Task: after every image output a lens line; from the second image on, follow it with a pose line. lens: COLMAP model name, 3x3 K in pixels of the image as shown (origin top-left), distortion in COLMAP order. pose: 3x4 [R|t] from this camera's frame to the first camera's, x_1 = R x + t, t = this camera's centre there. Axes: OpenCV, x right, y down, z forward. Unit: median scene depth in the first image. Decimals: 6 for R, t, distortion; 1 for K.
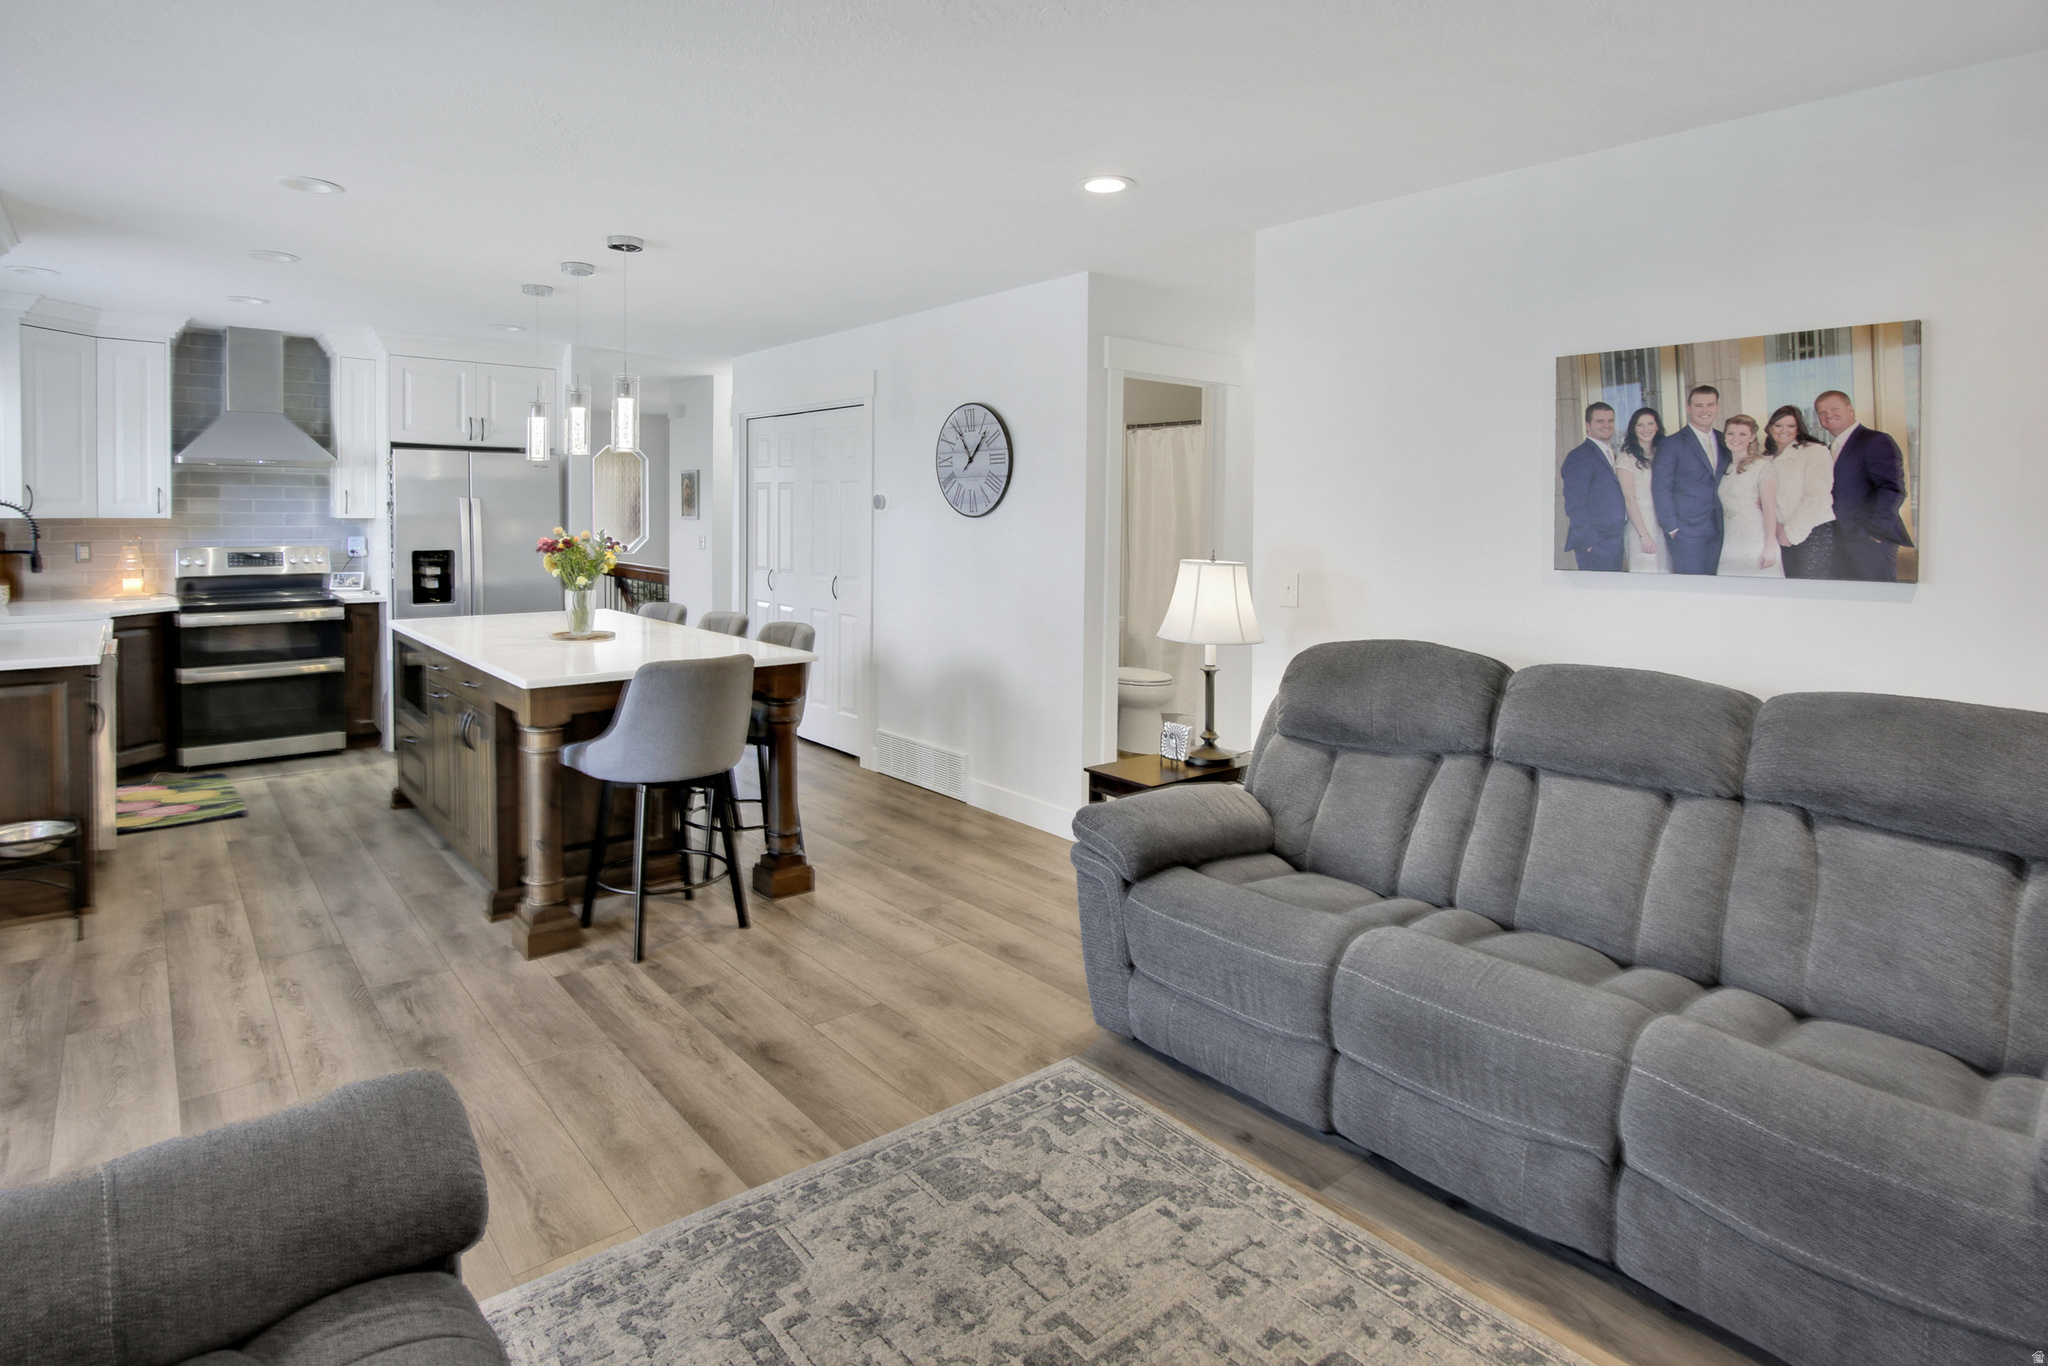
lens RADIAL K [[1032.2, 0, 1024.0], [0, 1032.2, 683.0], [0, 0, 1]] dist [0.001469, 0.000537]
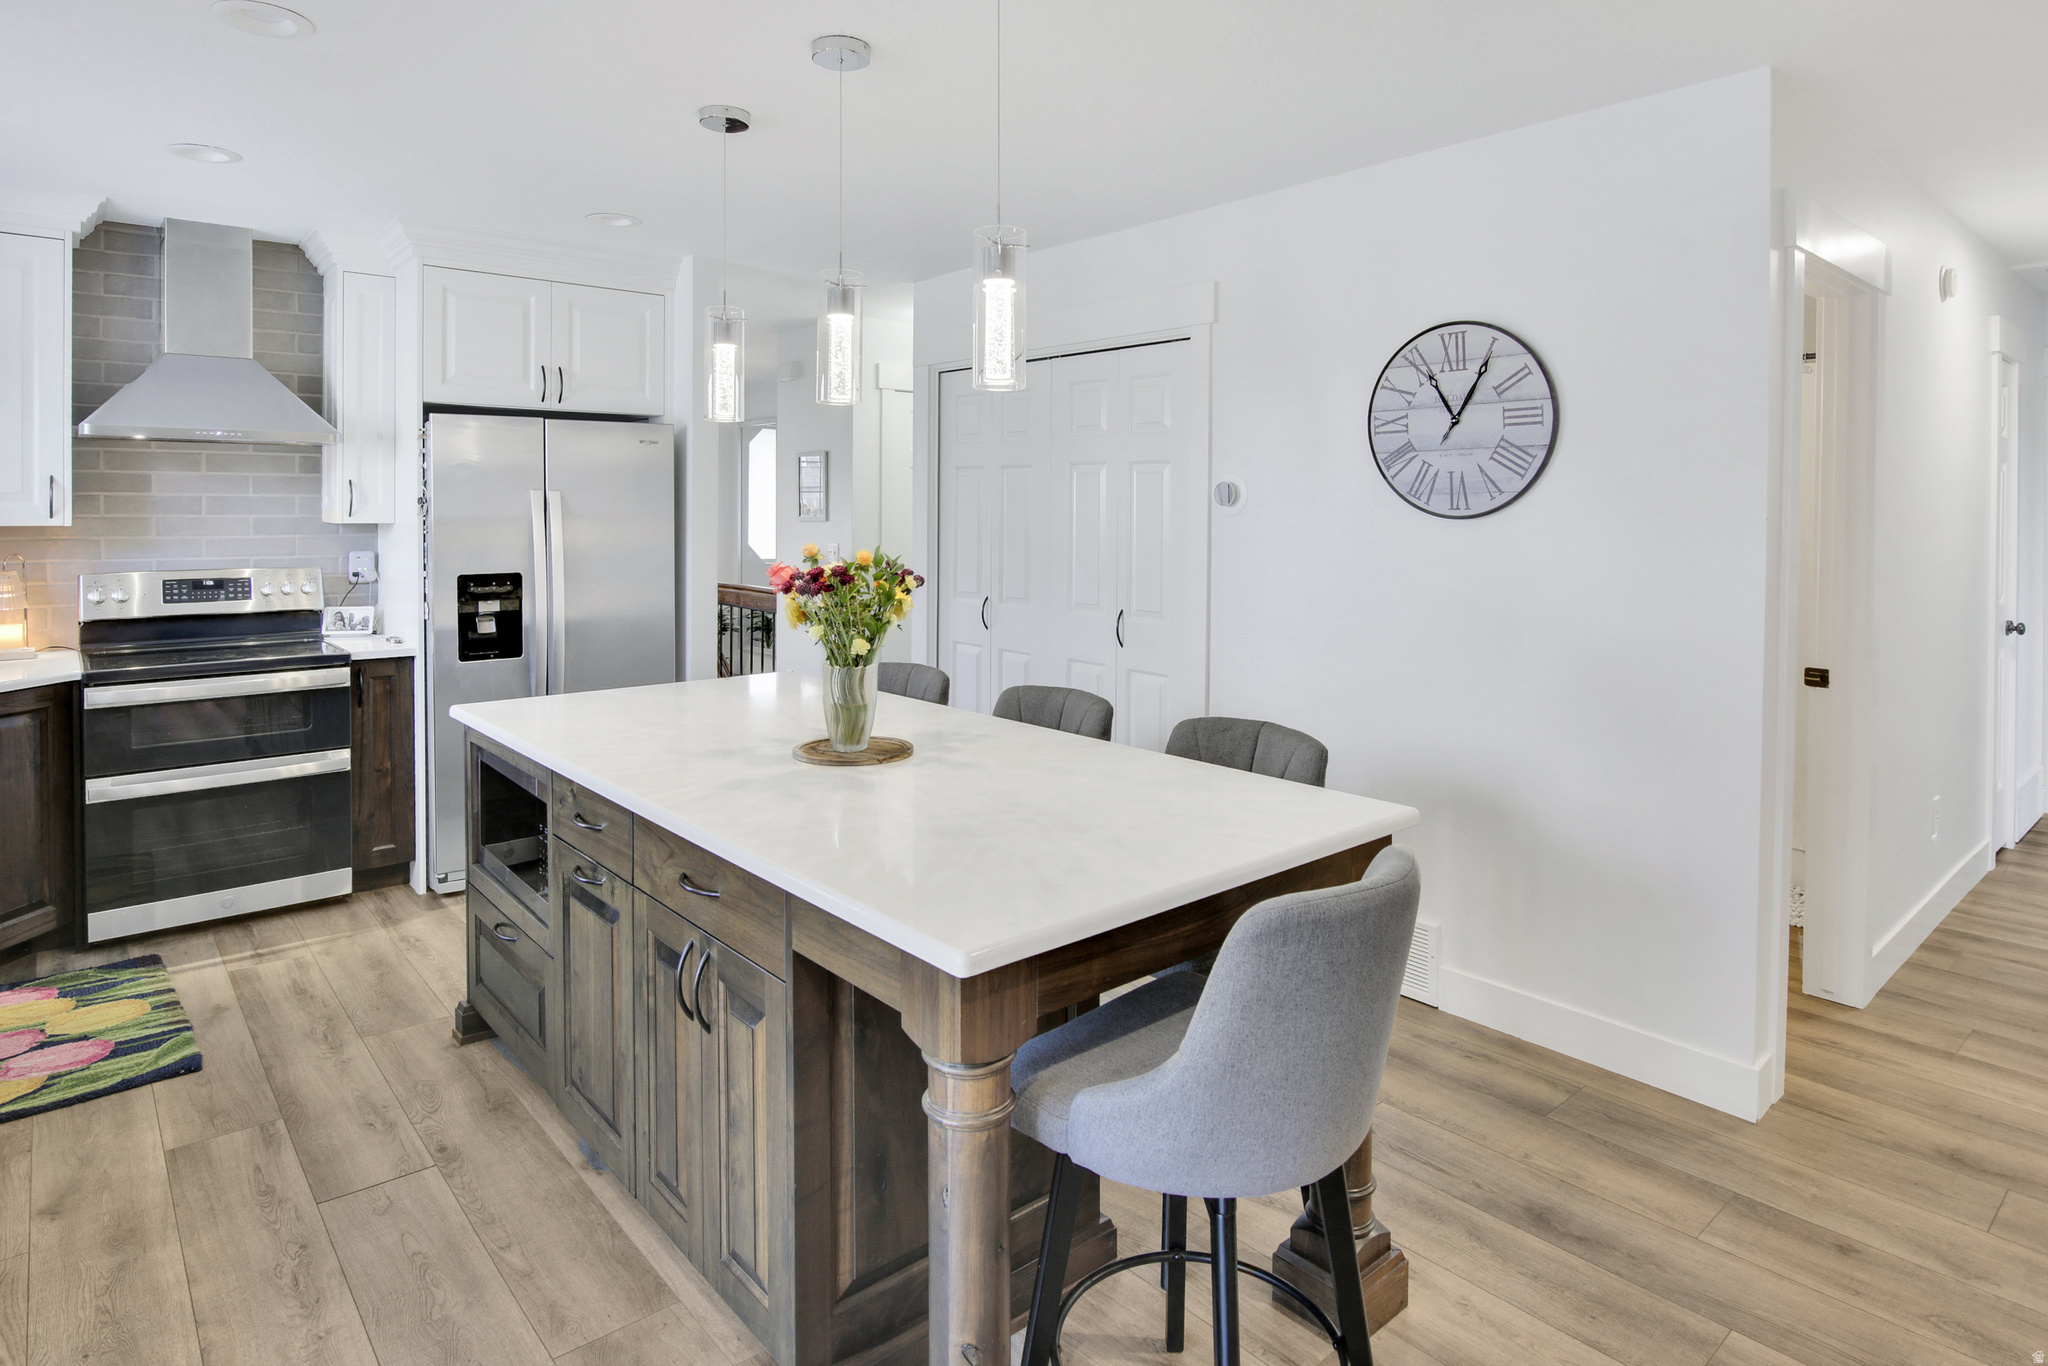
lens RADIAL K [[1117.0, 0, 1024.0], [0, 1117.0, 683.0], [0, 0, 1]] dist [-0.000437, -0.000250]
pose [[0.999973, -0.004808, 0.005530, -0.259750], [0.004865, 0.999935, -0.010332, -0.055328], [-0.005480, 0.010358, 0.999931, 0.329468]]
